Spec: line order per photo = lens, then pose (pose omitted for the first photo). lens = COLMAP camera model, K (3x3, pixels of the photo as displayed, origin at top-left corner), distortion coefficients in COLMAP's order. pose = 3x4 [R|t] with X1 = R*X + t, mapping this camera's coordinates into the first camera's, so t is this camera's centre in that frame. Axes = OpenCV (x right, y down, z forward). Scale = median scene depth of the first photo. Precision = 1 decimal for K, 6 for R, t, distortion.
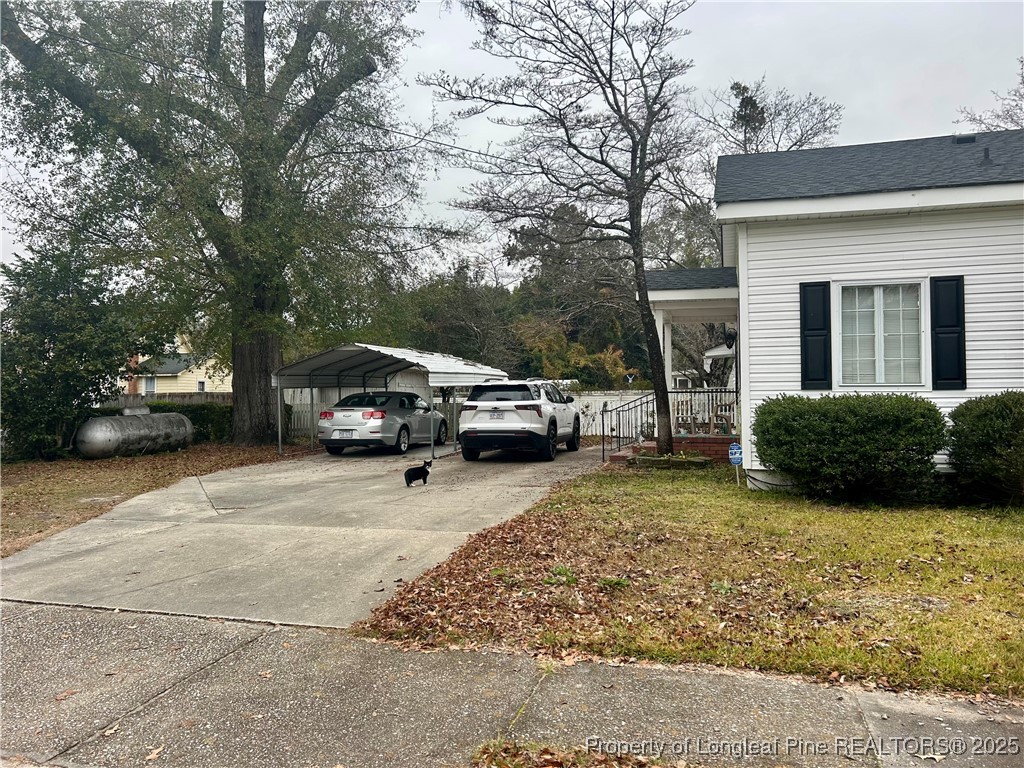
lens RADIAL K [[757.8, 0, 512.0], [0, 757.8, 384.0], [0, 0, 1]] dist [0.011227, -0.002221]
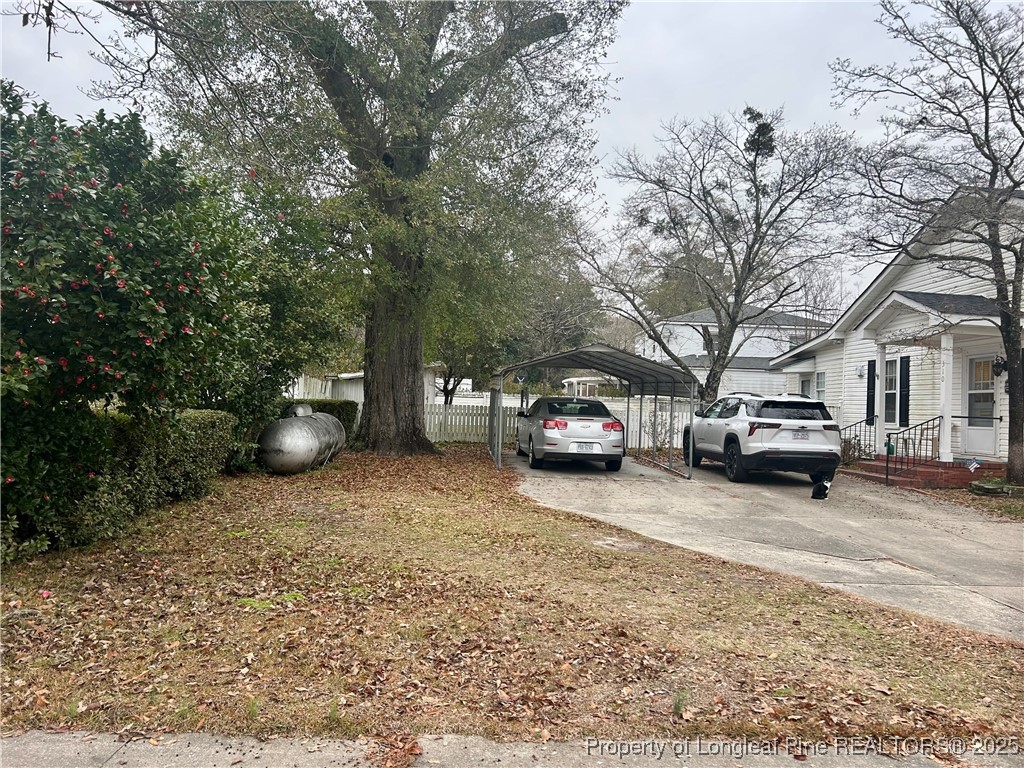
lens RADIAL K [[757.8, 0, 512.0], [0, 757.8, 384.0], [0, 0, 1]] dist [0.011227, -0.002221]
pose [[0.940402, 0.051216, 0.336187, -0.577985], [-0.053141, 0.998581, -0.003478, 0.001112], [-0.335888, -0.014594, 0.941789, 0.218509]]
